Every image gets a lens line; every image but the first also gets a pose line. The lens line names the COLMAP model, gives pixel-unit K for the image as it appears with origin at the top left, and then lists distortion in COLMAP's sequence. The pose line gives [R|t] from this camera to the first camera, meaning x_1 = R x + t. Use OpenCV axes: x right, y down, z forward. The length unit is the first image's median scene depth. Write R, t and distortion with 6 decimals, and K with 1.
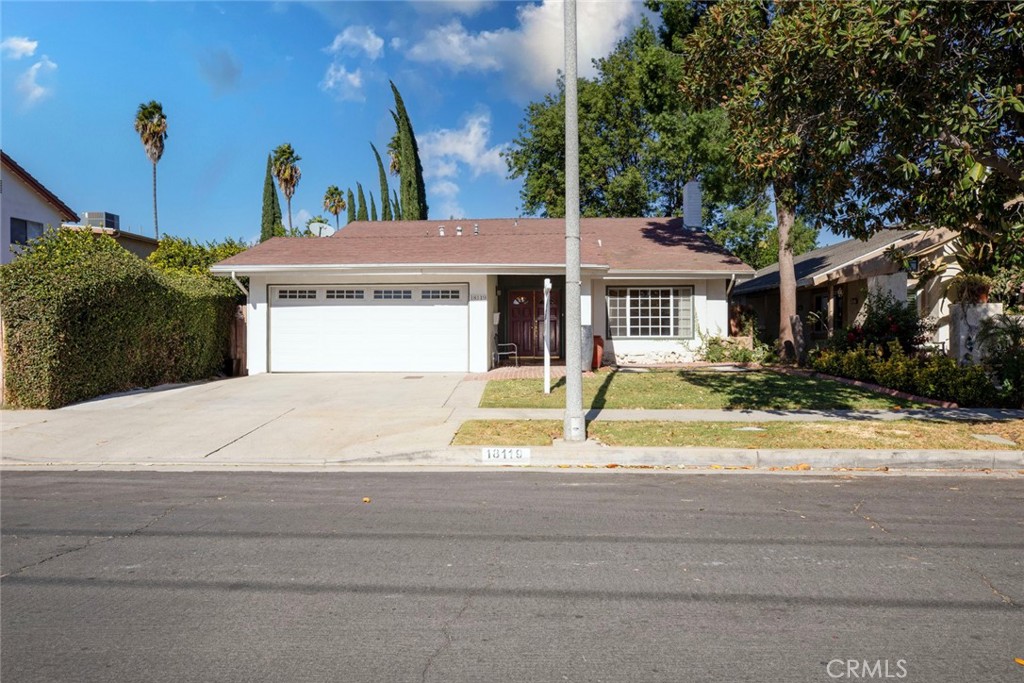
lens RADIAL K [[711.7, 0, 512.6], [0, 711.7, 340.5], [0, 0, 1]] dist [0.008683, 0.000831]
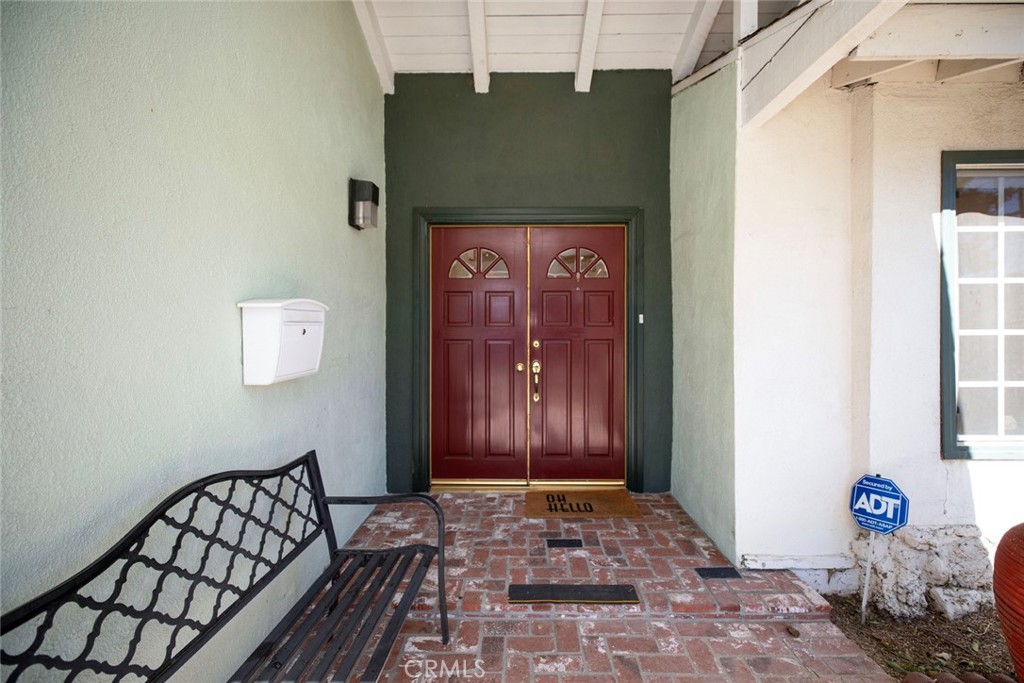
lens RADIAL K [[464.4, 0, 520.5], [0, 464.4, 340.9], [0, 0, 1]] dist [0.004459, -0.001331]
pose [[0.999590, 0.000063, 0.028617, 0.024061], [-0.000262, 0.999976, 0.006934, -0.031246], [-0.028616, -0.006939, 0.999566, 0.889591]]
